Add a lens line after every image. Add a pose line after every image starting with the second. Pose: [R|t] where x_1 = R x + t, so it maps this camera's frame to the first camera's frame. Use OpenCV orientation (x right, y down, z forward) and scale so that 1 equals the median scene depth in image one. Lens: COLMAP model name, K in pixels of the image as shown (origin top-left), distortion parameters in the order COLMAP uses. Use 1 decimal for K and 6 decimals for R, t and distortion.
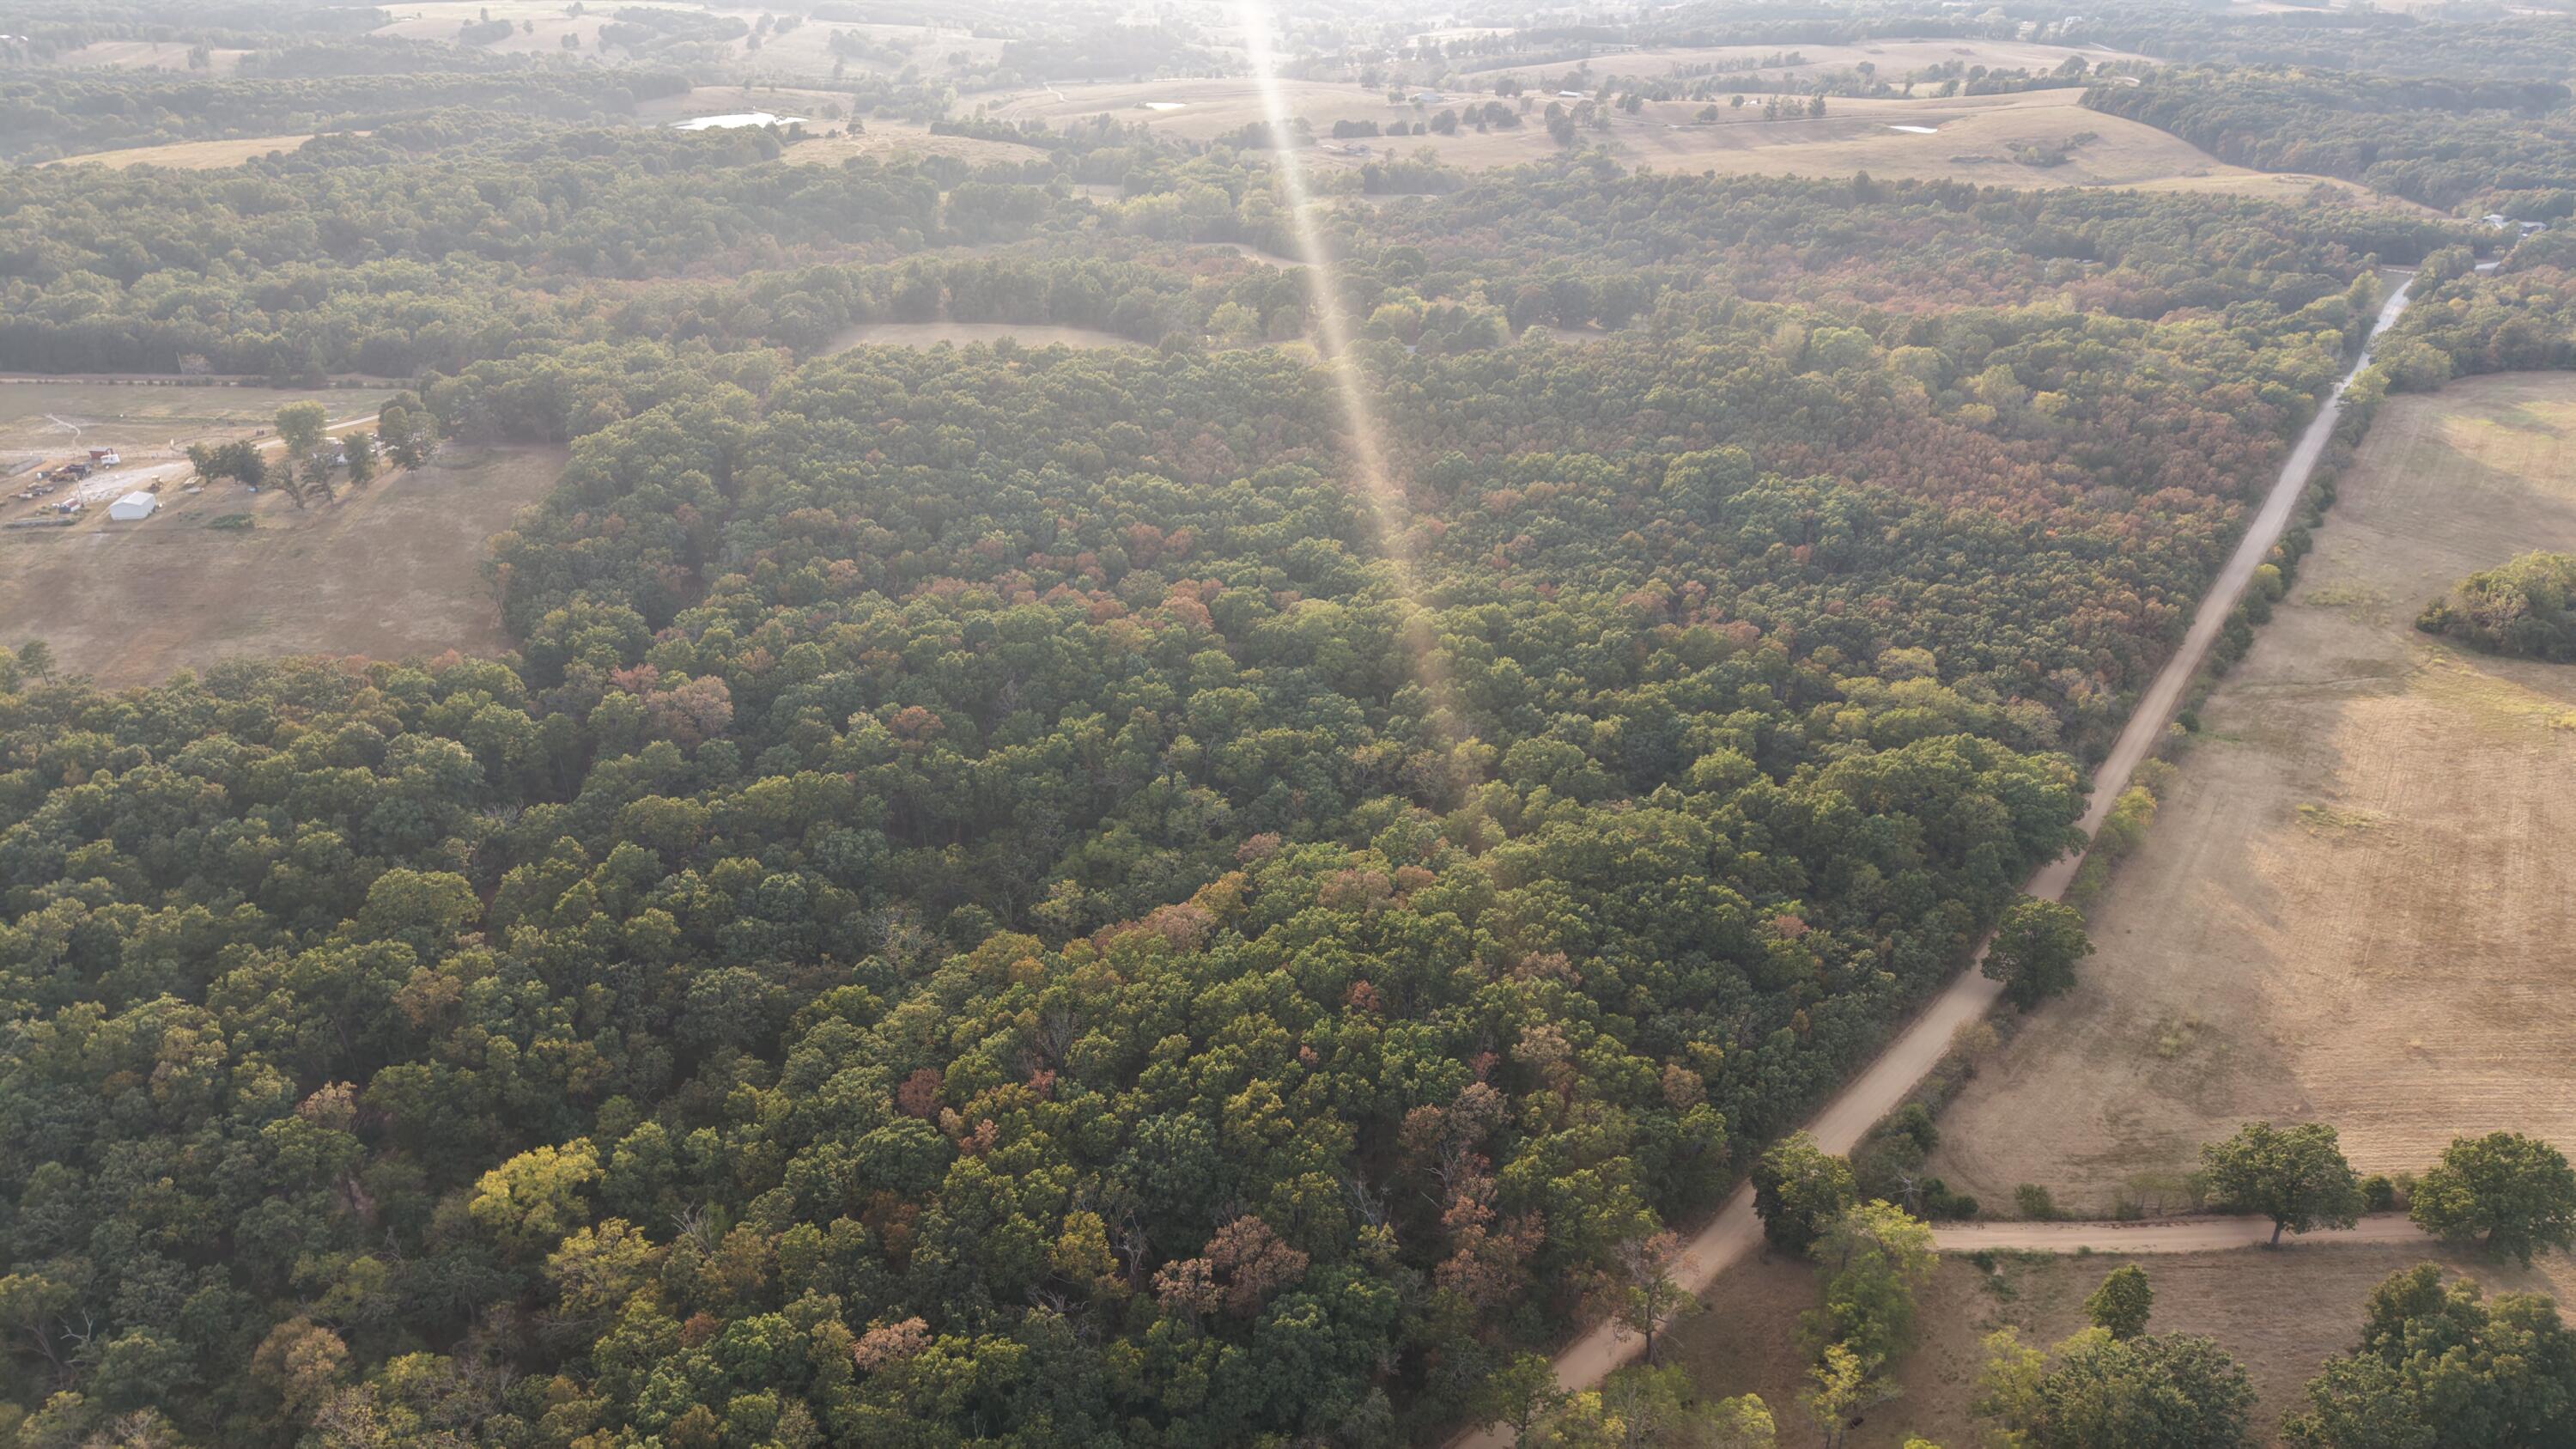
lens RADIAL K [[1724.9, 0, 1288.0], [0, 1724.9, 724.5], [0, 0, 1]] dist [0.028819, -0.031851]
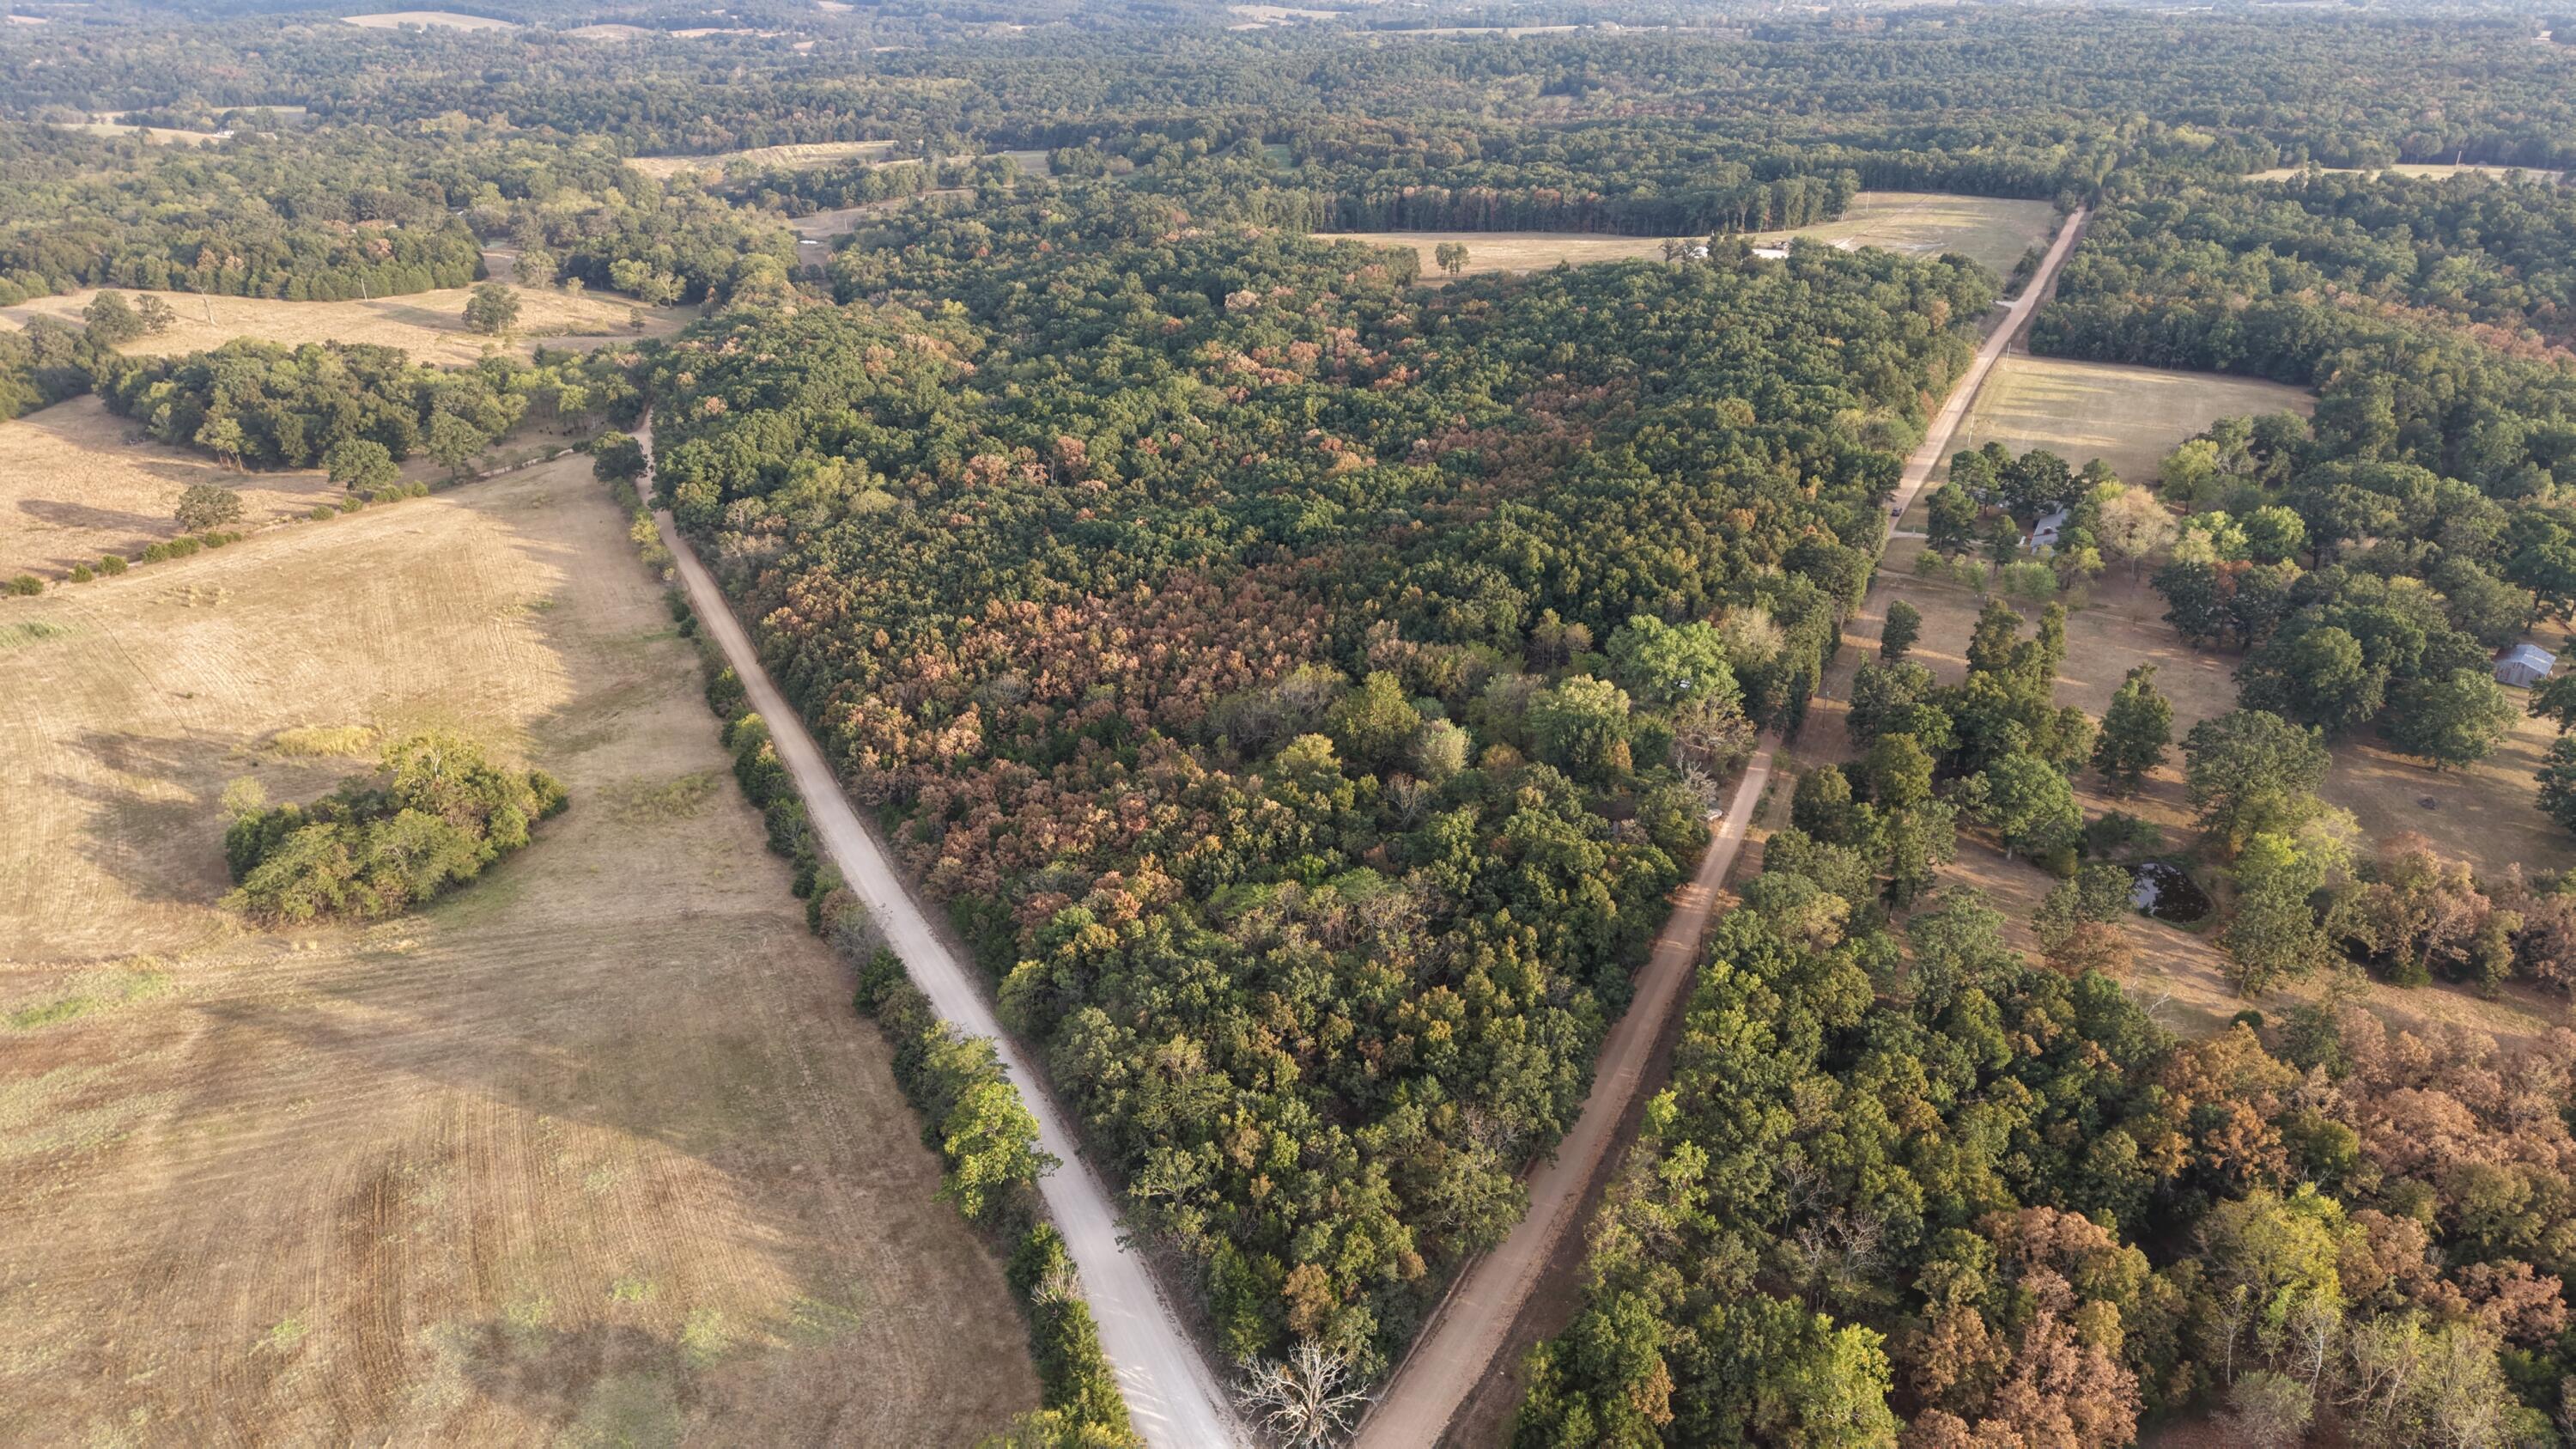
lens RADIAL K [[1732.4, 0, 1288.1], [0, 1732.4, 702.7], [0, 0, 1]] dist [0.033263, -0.040047]
pose [[-0.471214, 0.359698, -0.805342, 1.087452], [-0.352571, 0.760131, 0.545798, -0.618056], [0.808487, 0.541127, -0.231365, 1.384387]]
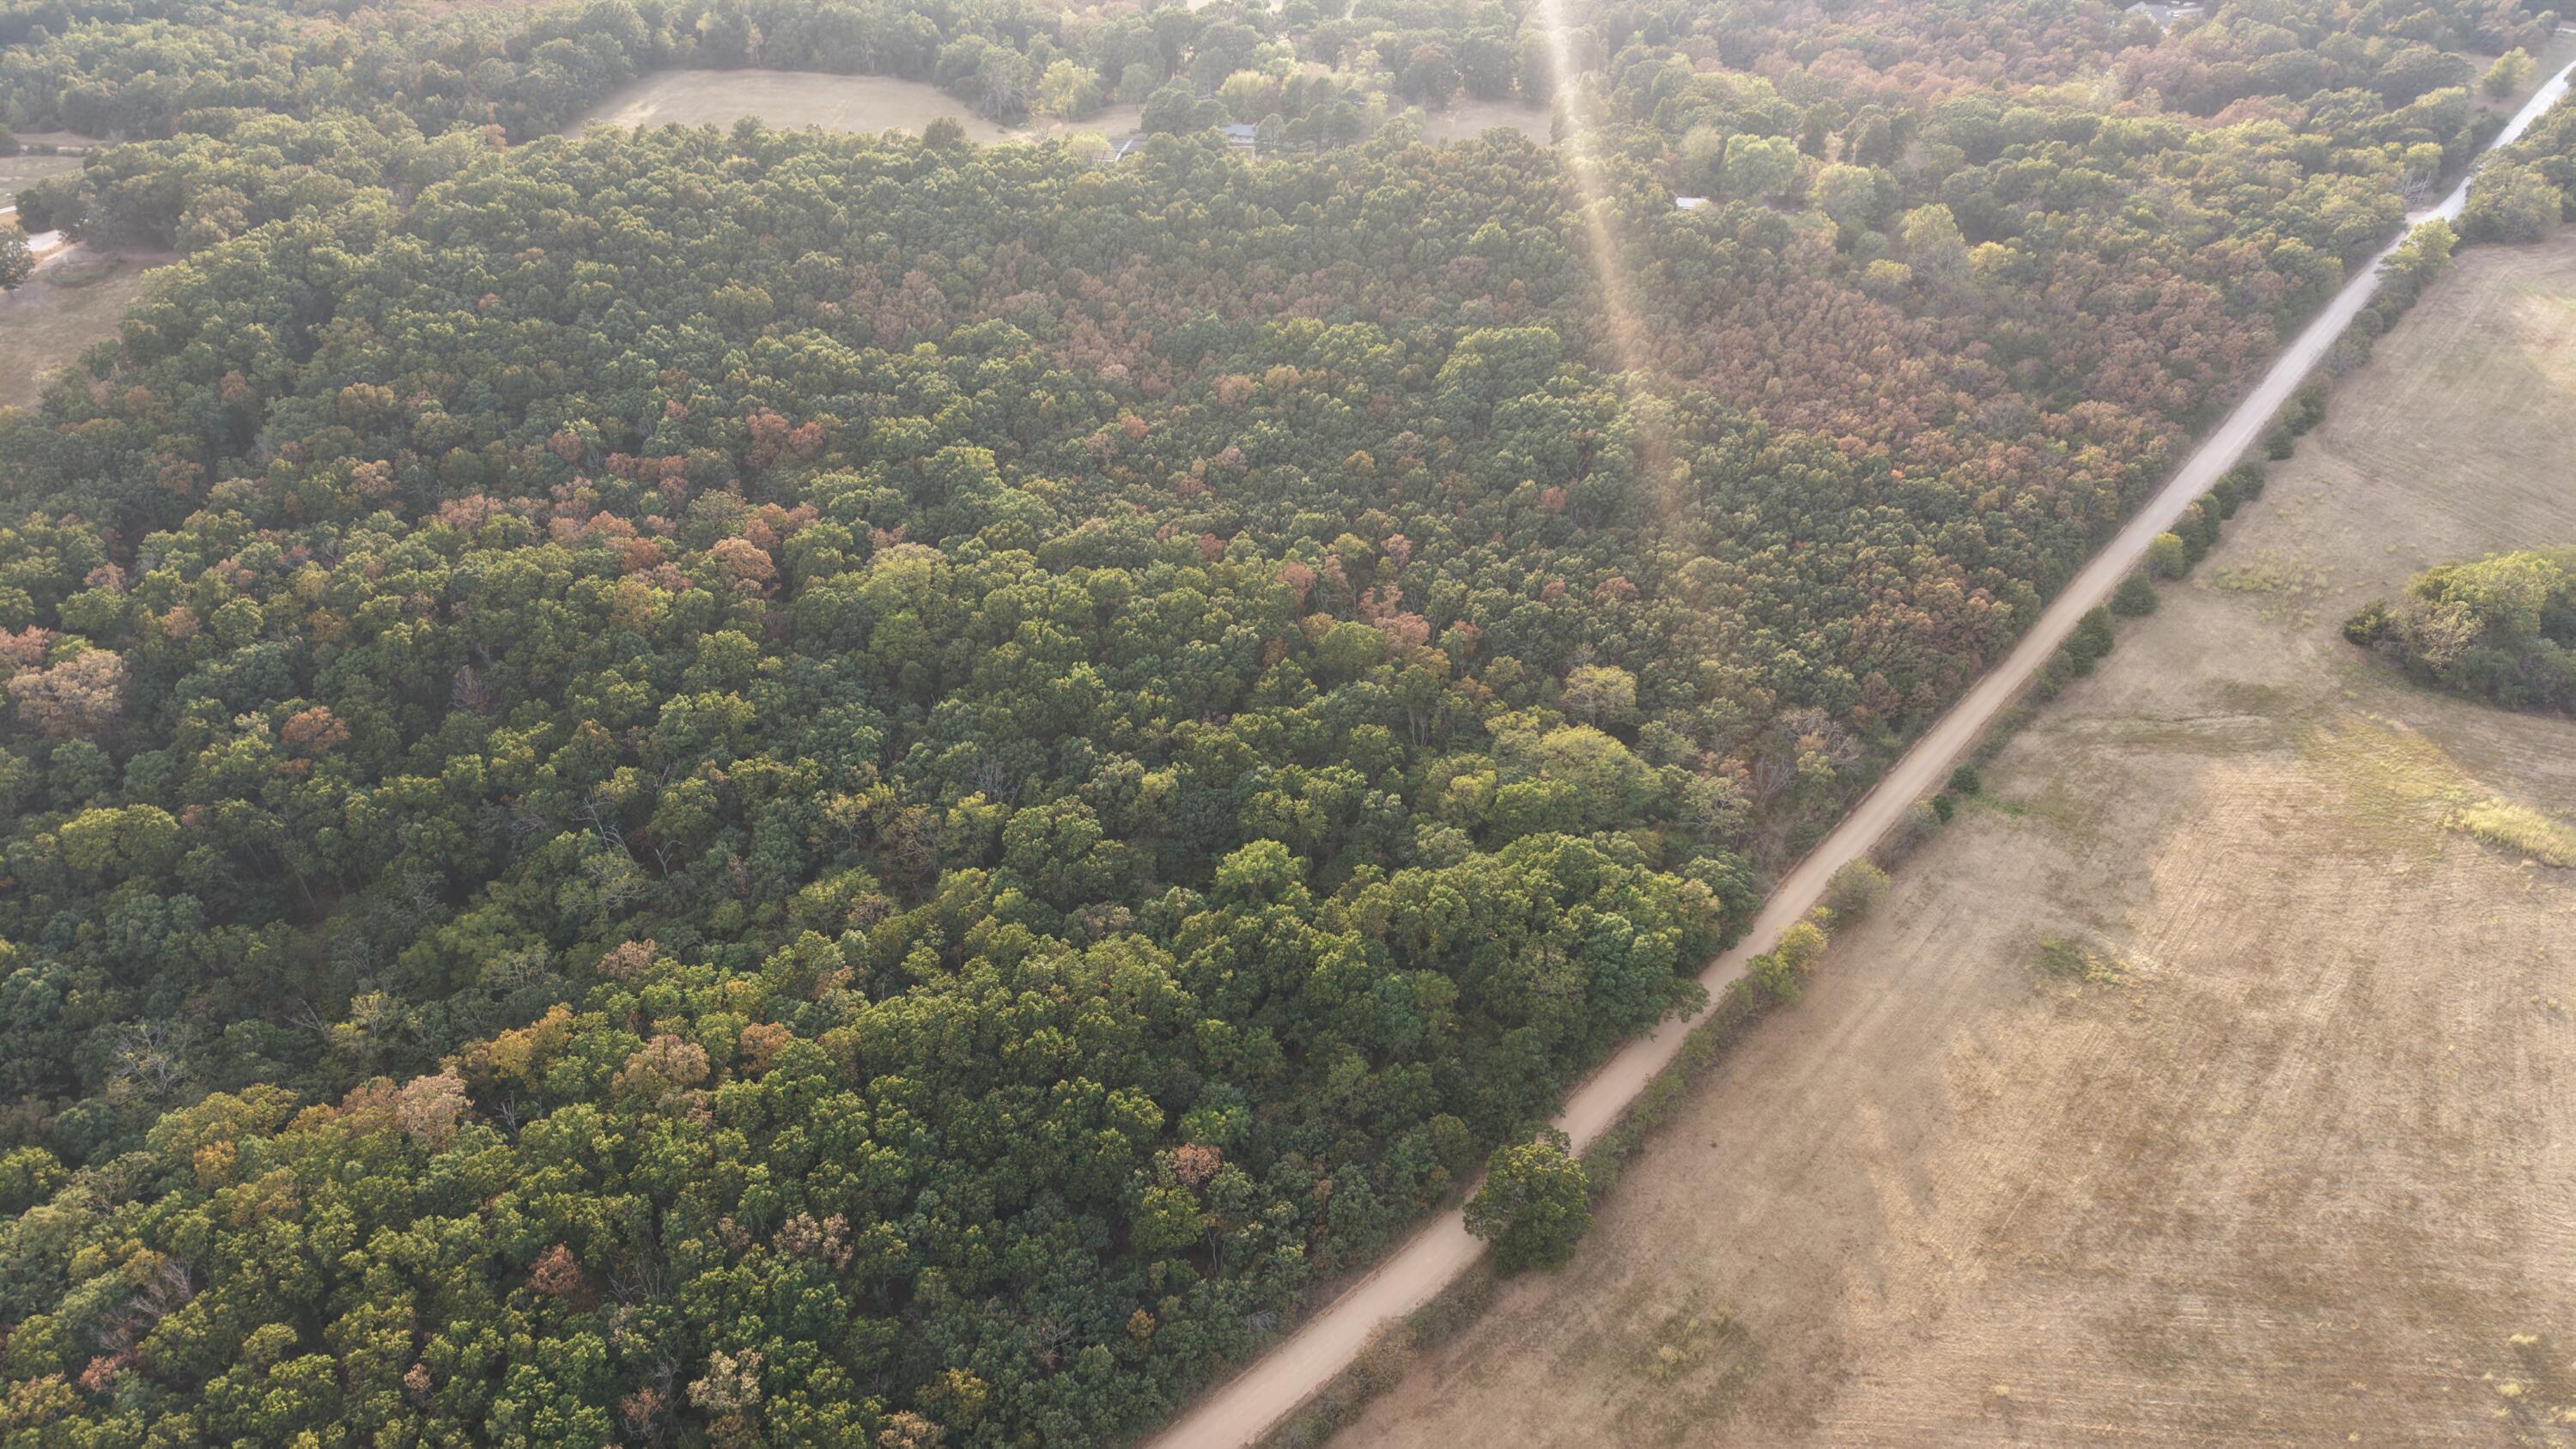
lens RADIAL K [[1724.9, 0, 1288.0], [0, 1724.9, 724.5], [0, 0, 1]] dist [0.028819, -0.031851]
pose [[0.994115, 0.061613, -0.089107, 0.248892], [-0.043084, 0.979530, 0.196636, -0.145295], [0.099398, -0.191639, 0.976419, 0.187675]]
